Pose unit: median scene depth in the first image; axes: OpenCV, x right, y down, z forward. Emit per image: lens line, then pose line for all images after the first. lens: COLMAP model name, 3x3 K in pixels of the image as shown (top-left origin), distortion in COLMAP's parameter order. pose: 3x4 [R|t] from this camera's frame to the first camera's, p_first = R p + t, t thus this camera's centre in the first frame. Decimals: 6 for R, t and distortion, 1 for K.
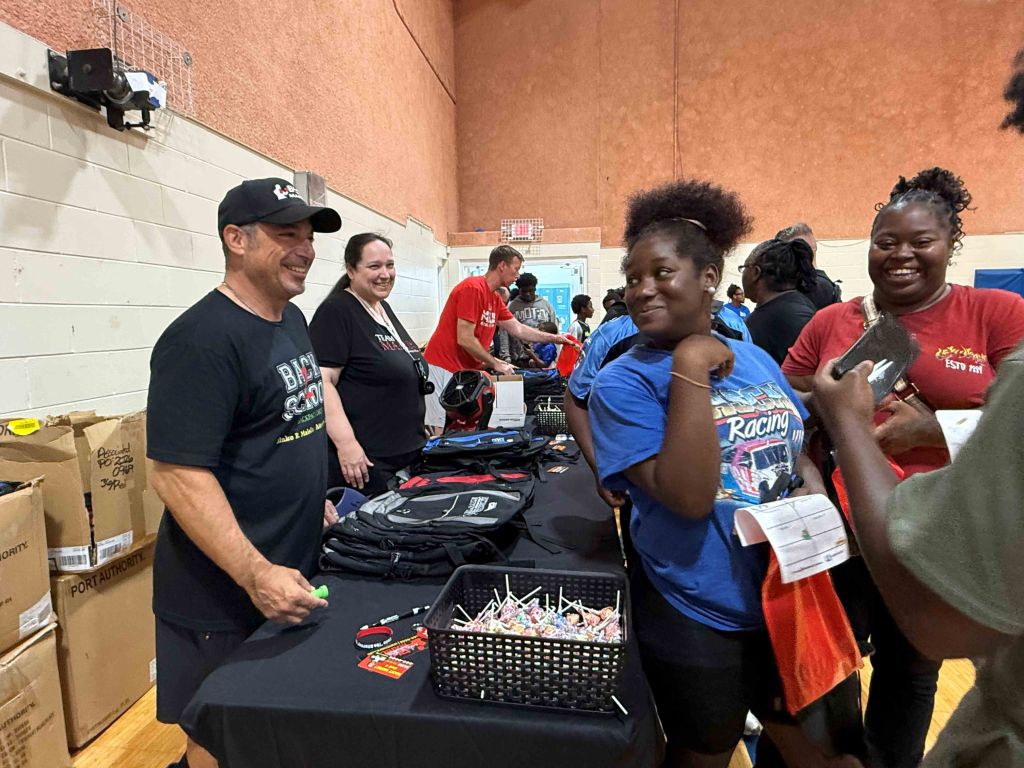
lens RADIAL K [[593.6, 0, 510.1], [0, 593.6, 382.5], [0, 0, 1]] dist [0.003143, 0.000743]
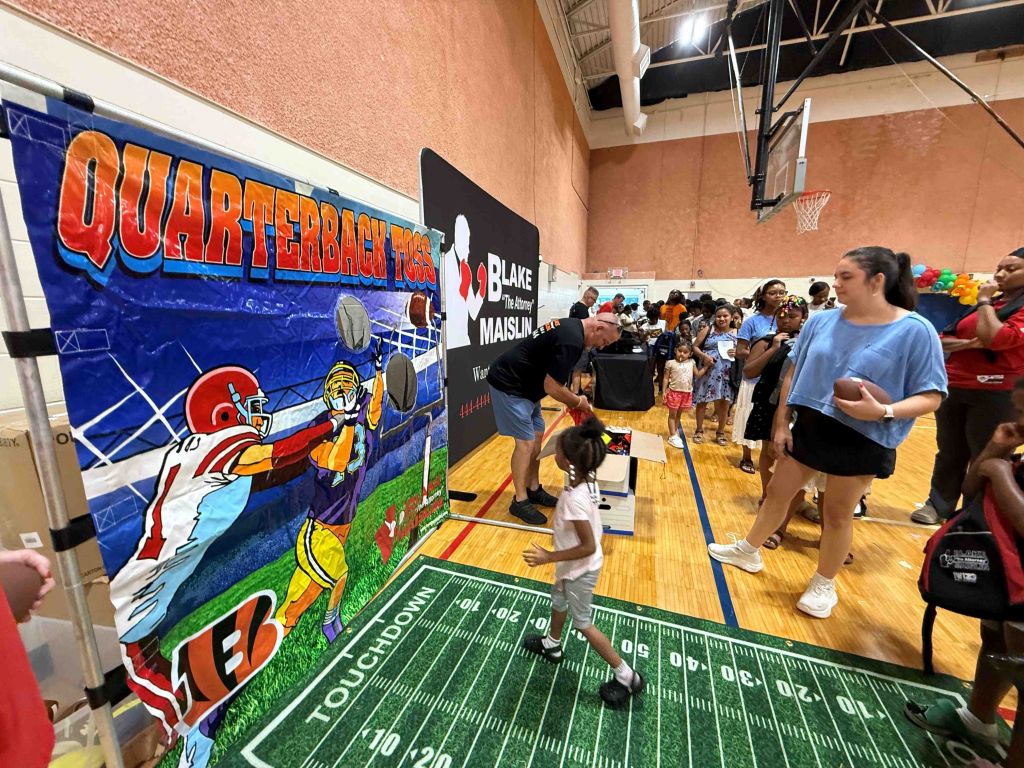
lens RADIAL K [[406.7, 0, 513.6], [0, 406.7, 383.6], [0, 0, 1]] dist [0.000136, -0.000296]
pose [[0.981300, 0.054365, -0.184645, -0.052698], [-0.042030, 0.996656, 0.070077, 0.055546], [0.187838, -0.061006, 0.980304, -0.522798]]
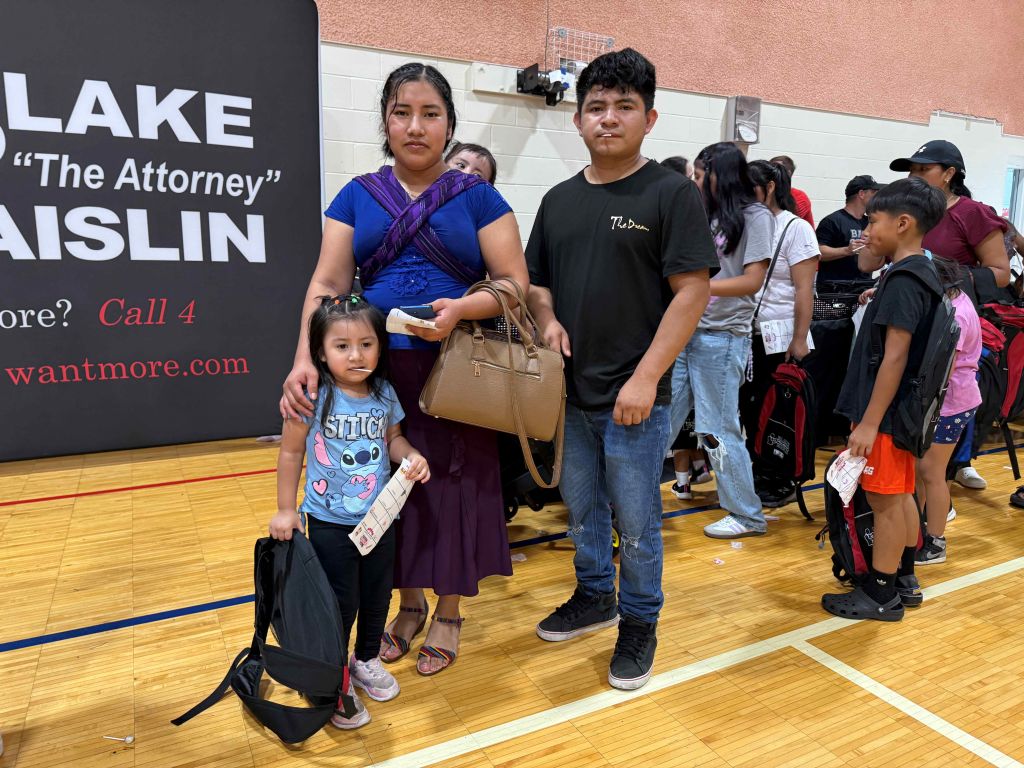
lens RADIAL K [[743.4, 0, 508.4], [0, 743.4, 386.4], [0, 0, 1]] dist [-0.003604, 0.003711]
pose [[0.572688, 0.152334, -0.805495, 0.300947], [-0.098564, 0.988250, 0.116819, 0.033289], [0.813826, 0.012492, 0.580974, -0.082446]]
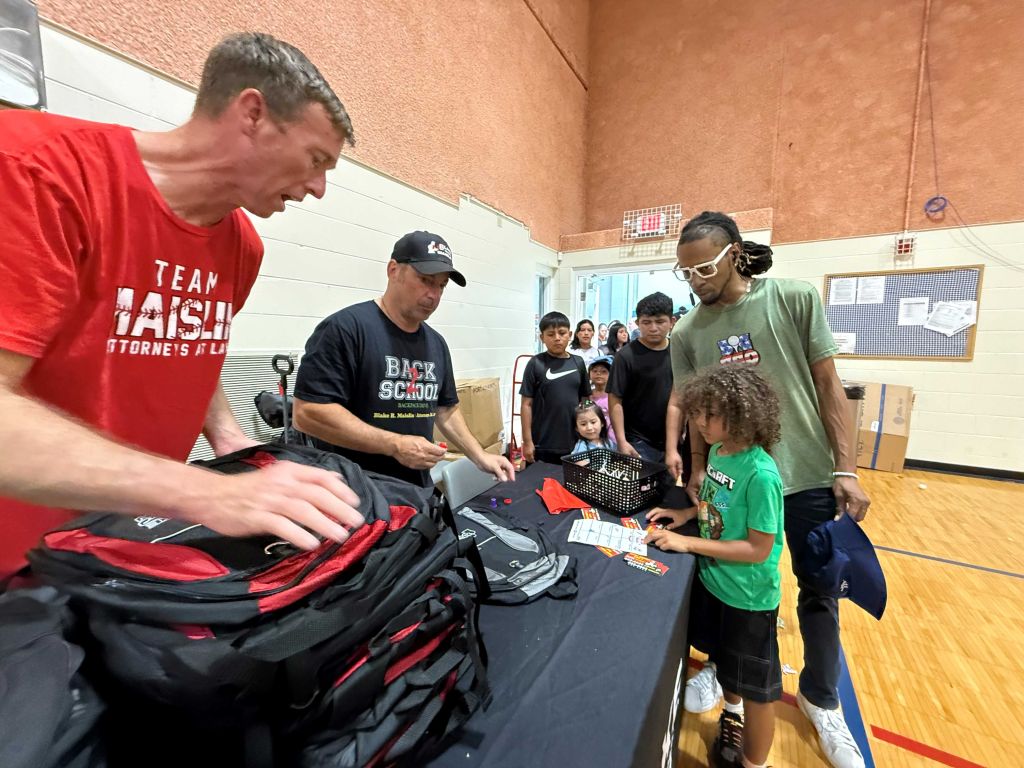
lens RADIAL K [[406.7, 0, 512.2], [0, 406.7, 382.0], [0, 0, 1]] dist [0.000136, -0.000296]
pose [[0.916215, 0.064376, -0.395482, 0.071594], [-0.065746, 0.997785, 0.010104, -0.045797], [0.395256, 0.016744, 0.918418, 0.435552]]
